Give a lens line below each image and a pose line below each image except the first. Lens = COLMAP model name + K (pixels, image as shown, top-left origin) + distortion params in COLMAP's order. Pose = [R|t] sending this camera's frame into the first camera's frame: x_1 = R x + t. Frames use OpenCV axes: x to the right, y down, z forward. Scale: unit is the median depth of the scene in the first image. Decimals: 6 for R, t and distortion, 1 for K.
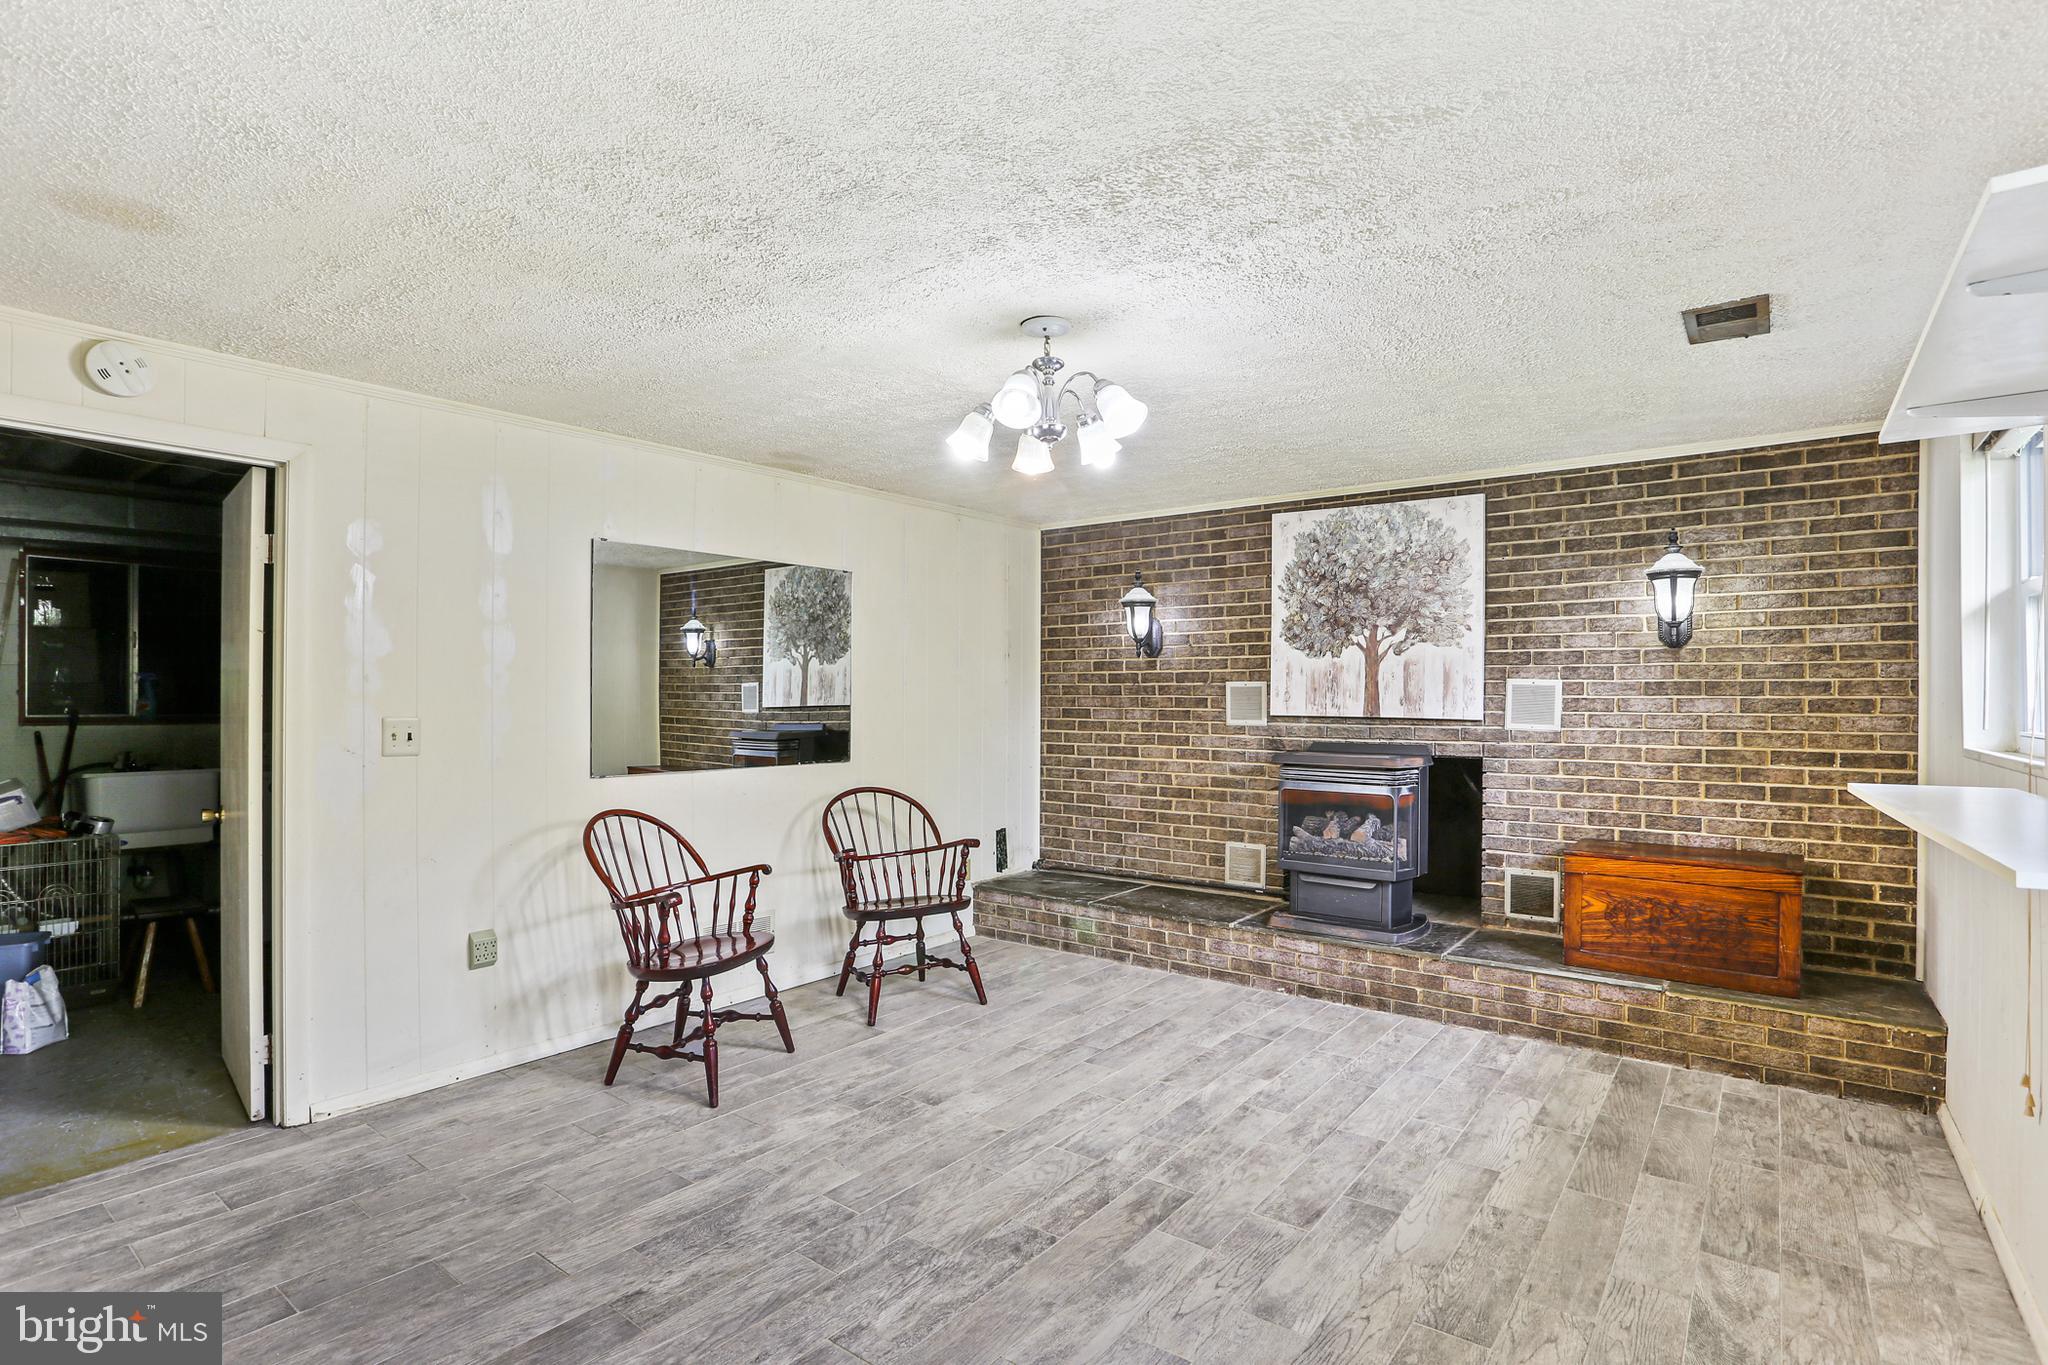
lens RADIAL K [[997.4, 0, 1020.9], [0, 997.4, 687.9], [0, 0, 1]] dist [-0.082384, 0.034131]
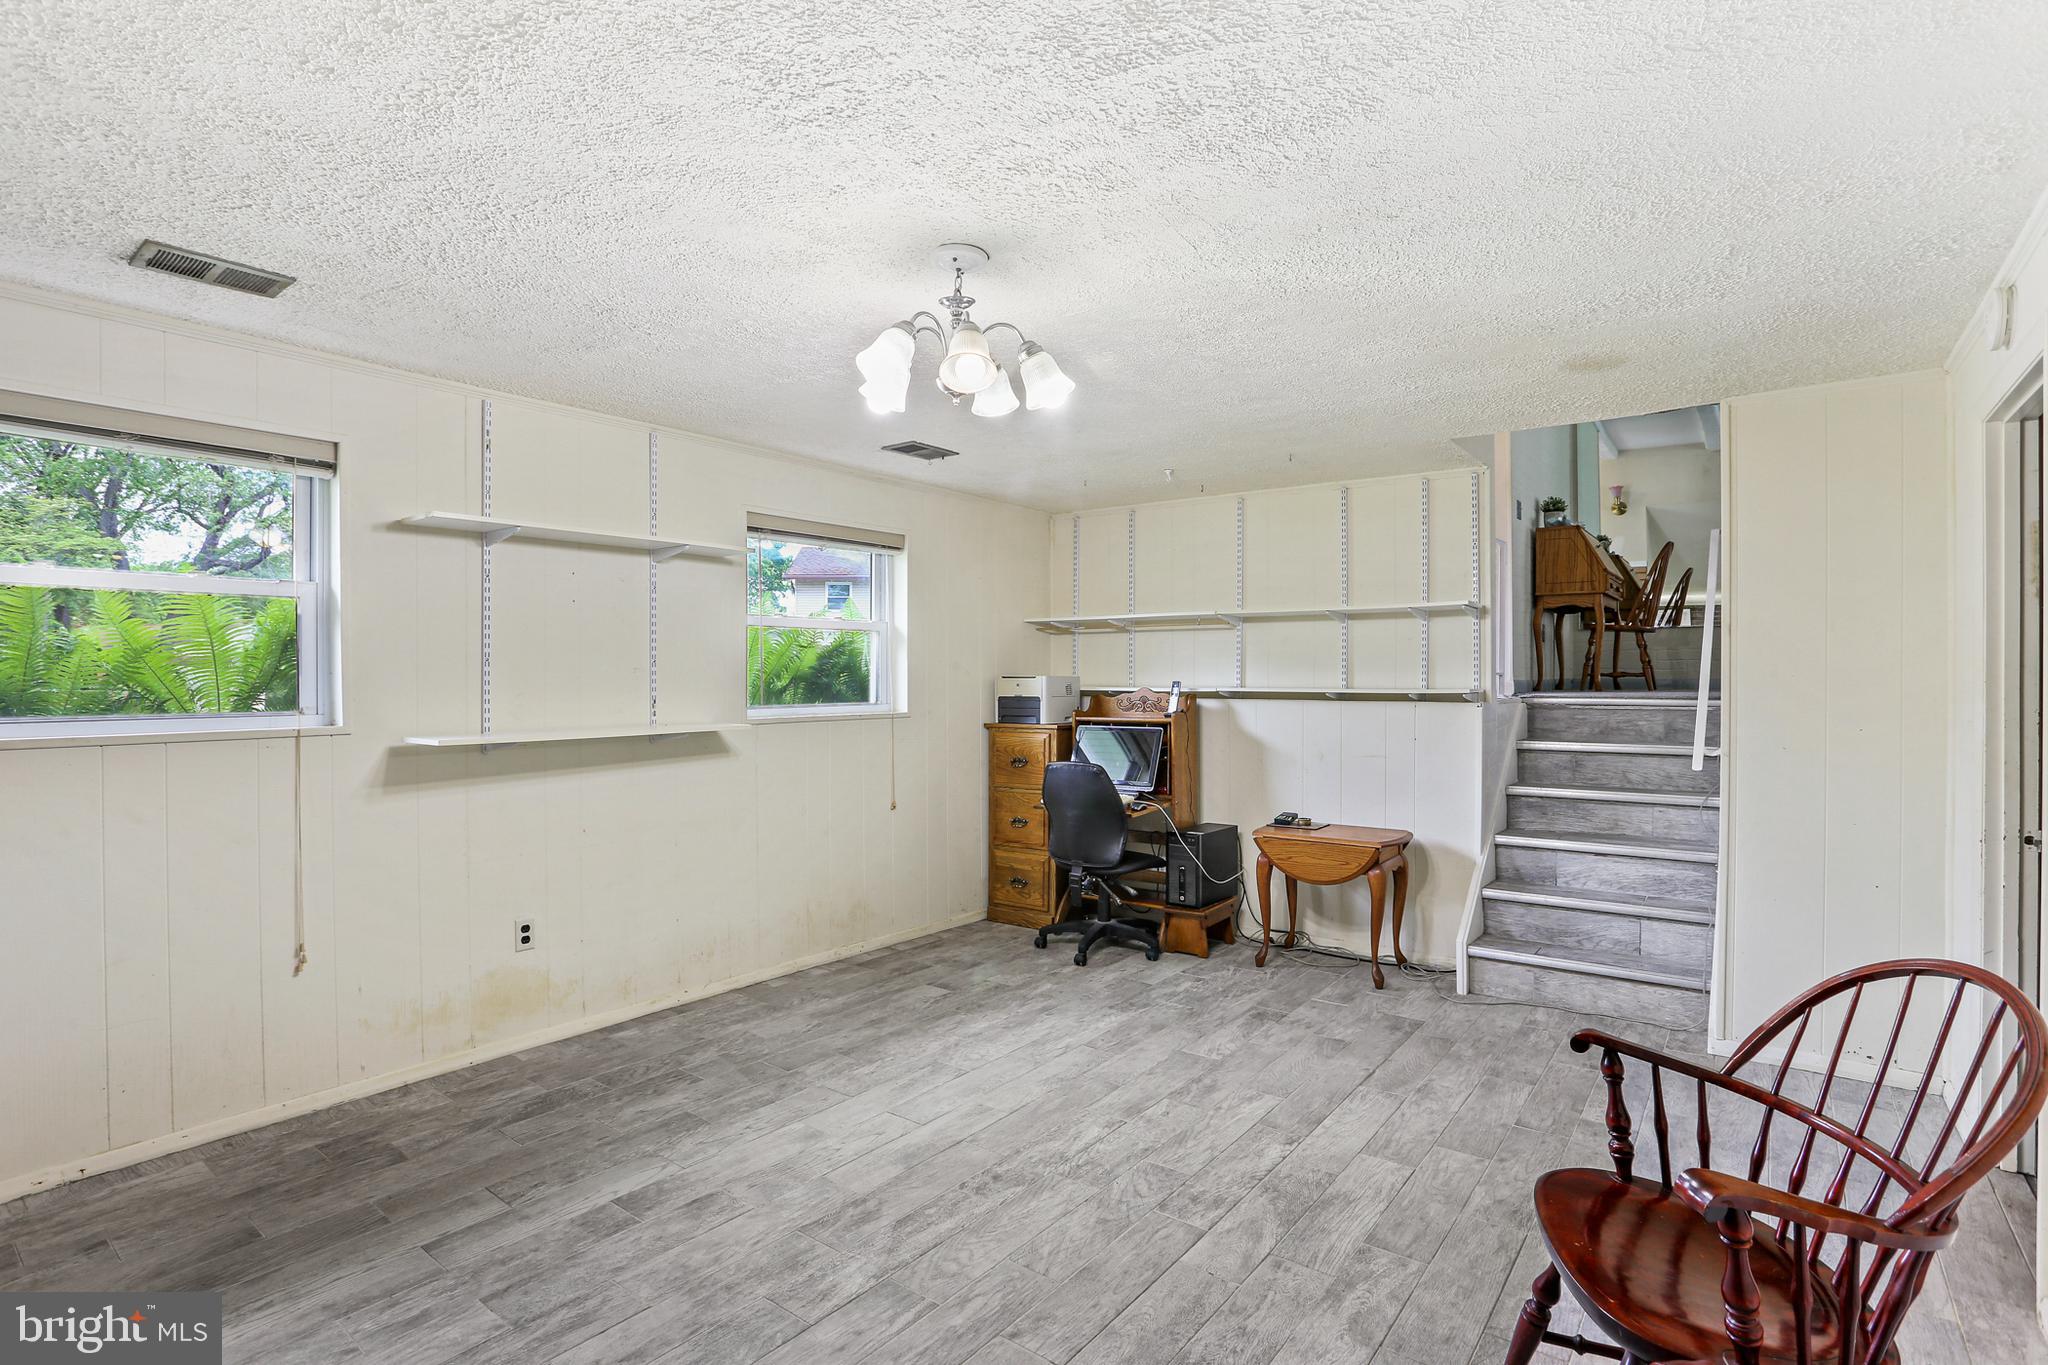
lens RADIAL K [[997.4, 0, 1020.9], [0, 997.4, 687.9], [0, 0, 1]] dist [-0.082384, 0.034131]
pose [[-0.999994, -0.000091, 0.003444, -0.033045], [-0.000088, 1.000000, 0.000805, 0.012007], [-0.003444, 0.000805, -0.999994, 1.908859]]
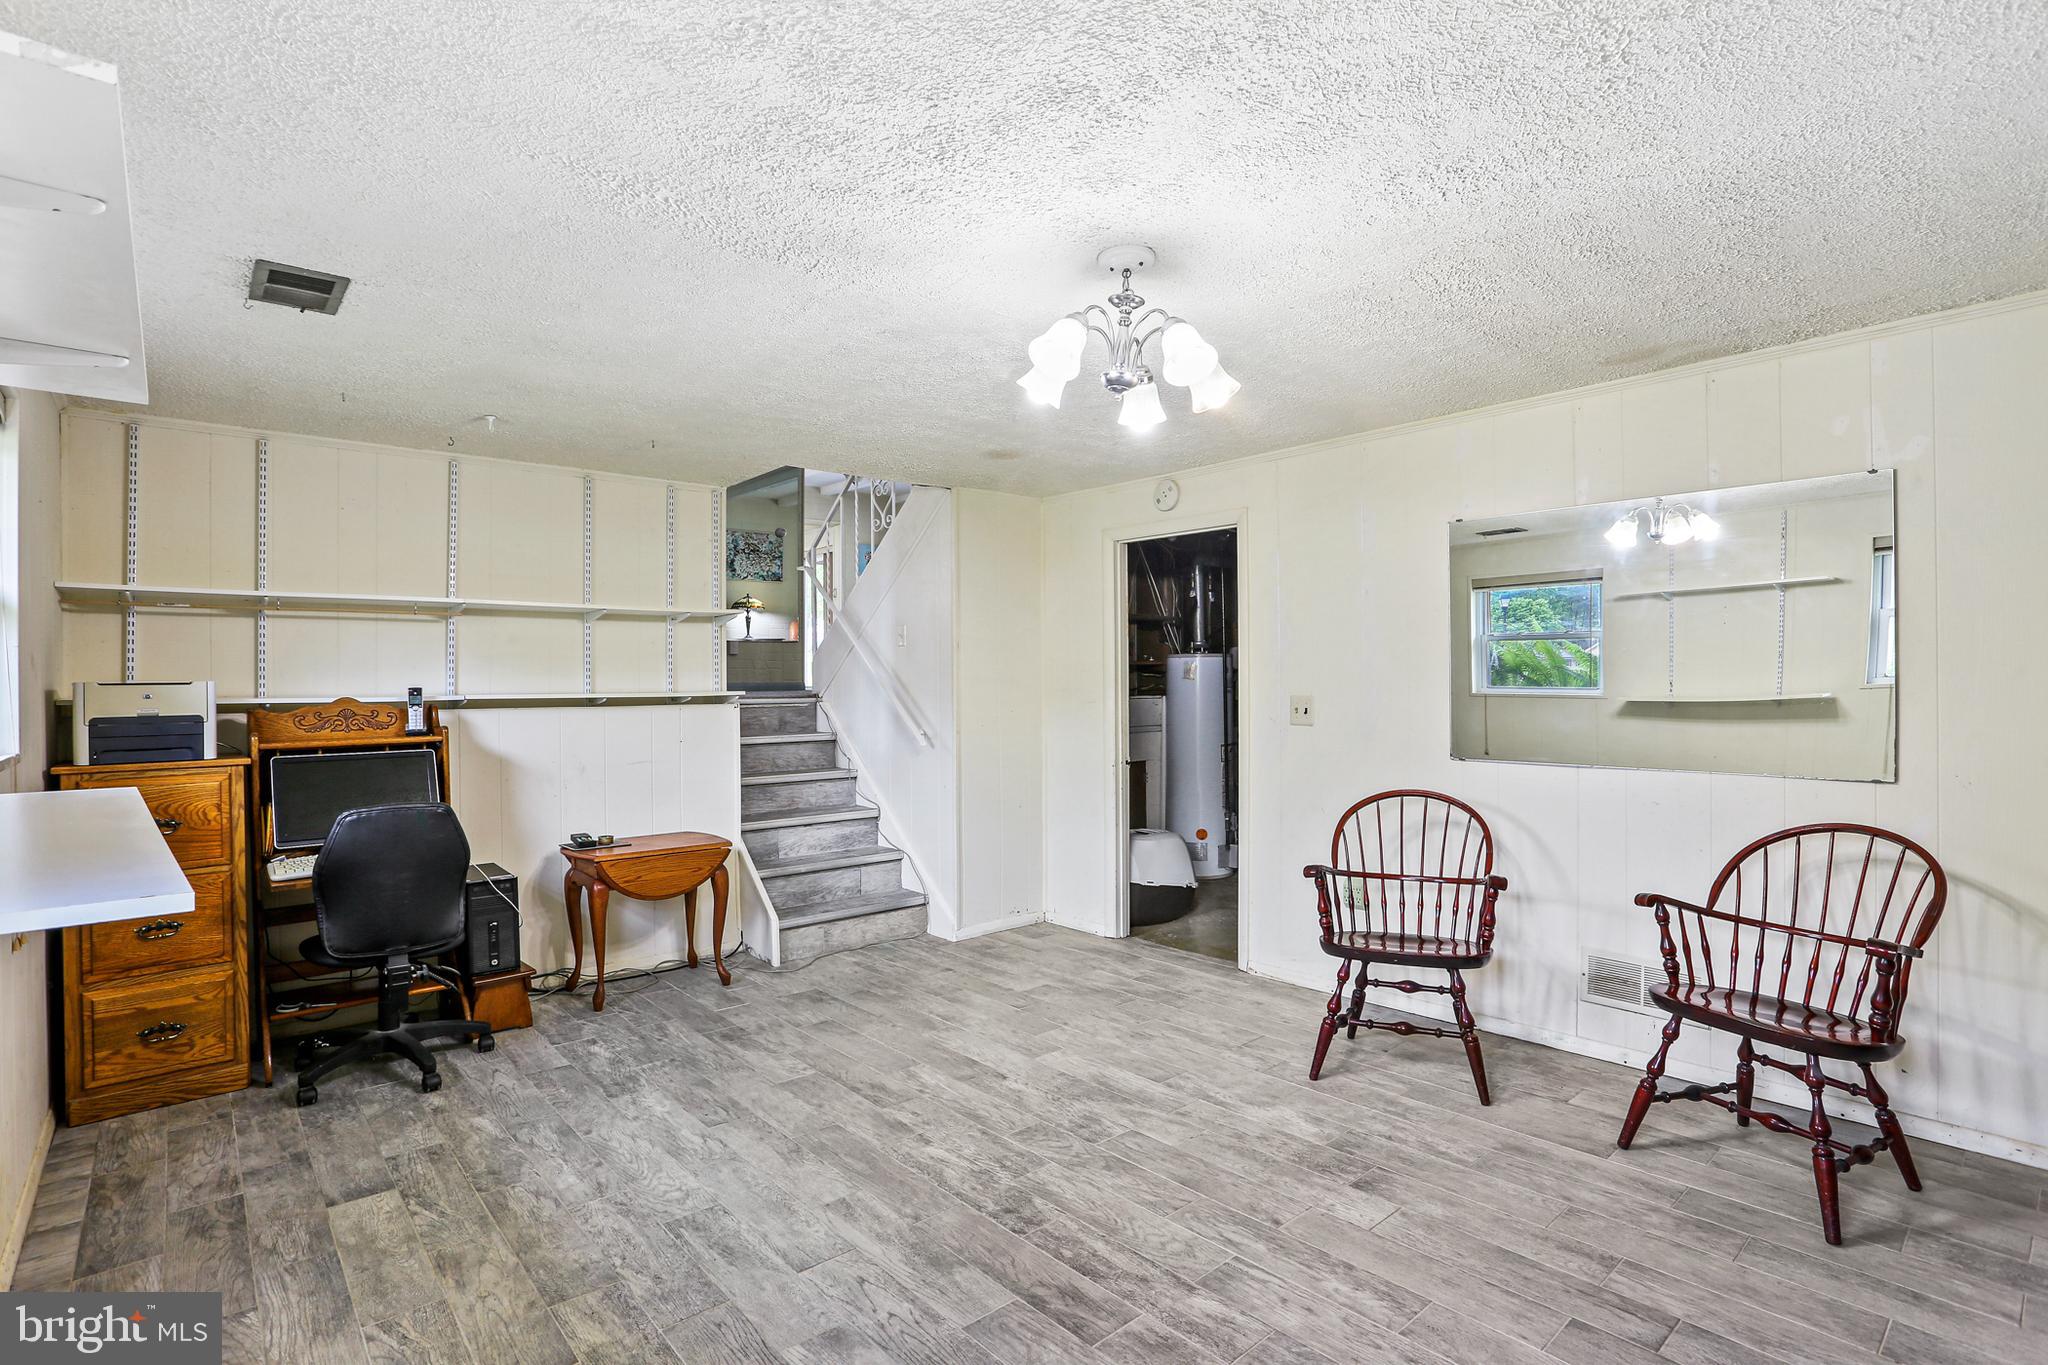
lens RADIAL K [[997.4, 0, 1020.9], [0, 997.4, 687.9], [0, 0, 1]] dist [-0.082384, 0.034131]
pose [[-0.195364, 0.007854, -0.980699, 0.913902], [0.016876, 0.999847, 0.004645, 0.009310], [0.980586, -0.015643, -0.195467, 1.101968]]
